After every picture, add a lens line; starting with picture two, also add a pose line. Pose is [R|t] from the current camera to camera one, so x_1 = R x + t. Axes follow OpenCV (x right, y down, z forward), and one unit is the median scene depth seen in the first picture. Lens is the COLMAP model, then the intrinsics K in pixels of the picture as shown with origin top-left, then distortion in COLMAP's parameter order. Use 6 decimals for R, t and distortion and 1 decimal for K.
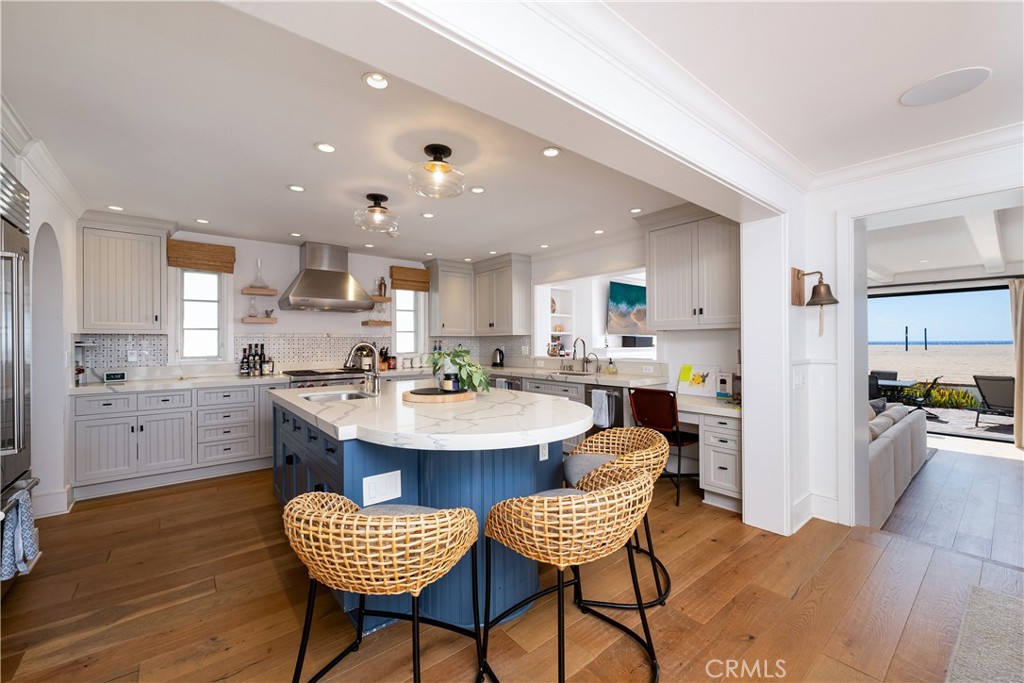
lens RADIAL K [[414.0, 0, 512.0], [0, 414.0, 341.5], [0, 0, 1]] dist [0.000263, 0.000024]
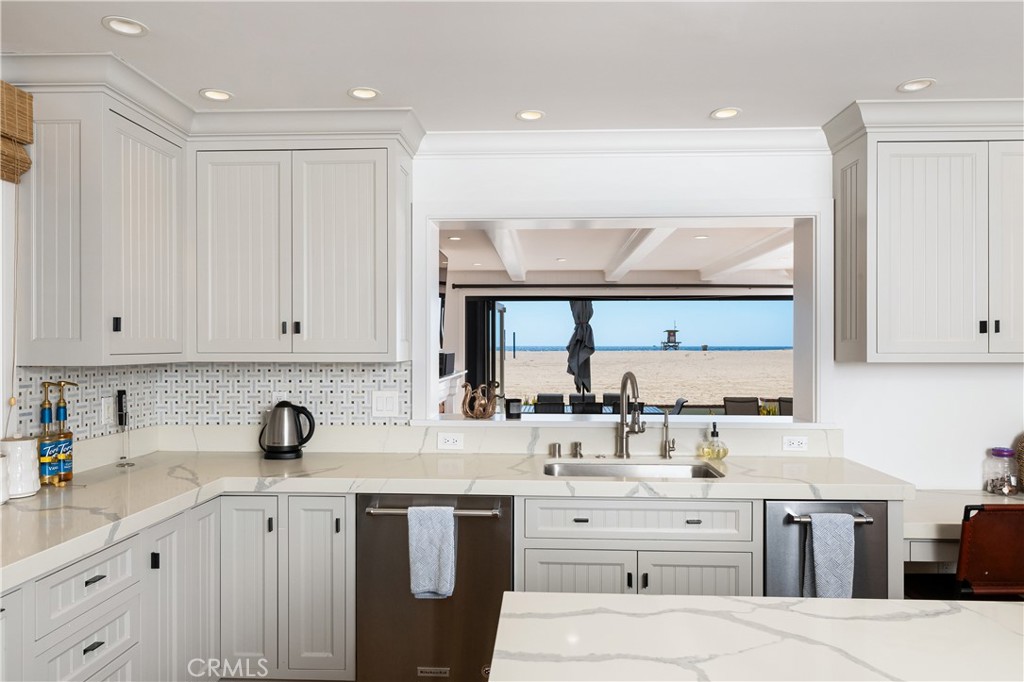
lens RADIAL K [[679.8, 0, 512.0], [0, 679.8, 341.0], [0, 0, 1]] dist [0.001579, 0.000533]
pose [[0.667044, 0.010400, 0.744945, -0.393133], [-0.007972, 0.999945, -0.006822, -0.034644], [-0.744975, -0.001388, 0.667091, 0.663783]]
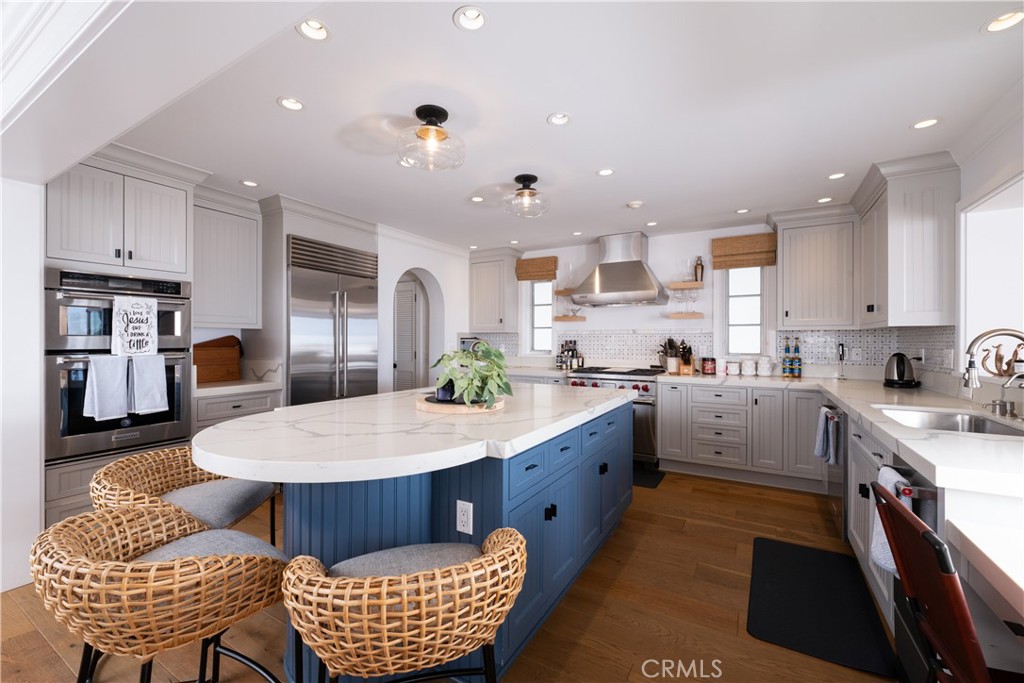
lens RADIAL K [[417.4, 0, 512.0], [0, 417.4, 341.5], [0, 0, 1]] dist [0.000069, -0.000015]
pose [[0.346509, 0.010592, -0.937987, 0.369117], [-0.001892, 0.999942, 0.010593, -0.002443], [0.938045, -0.001896, 0.346509, 0.465715]]
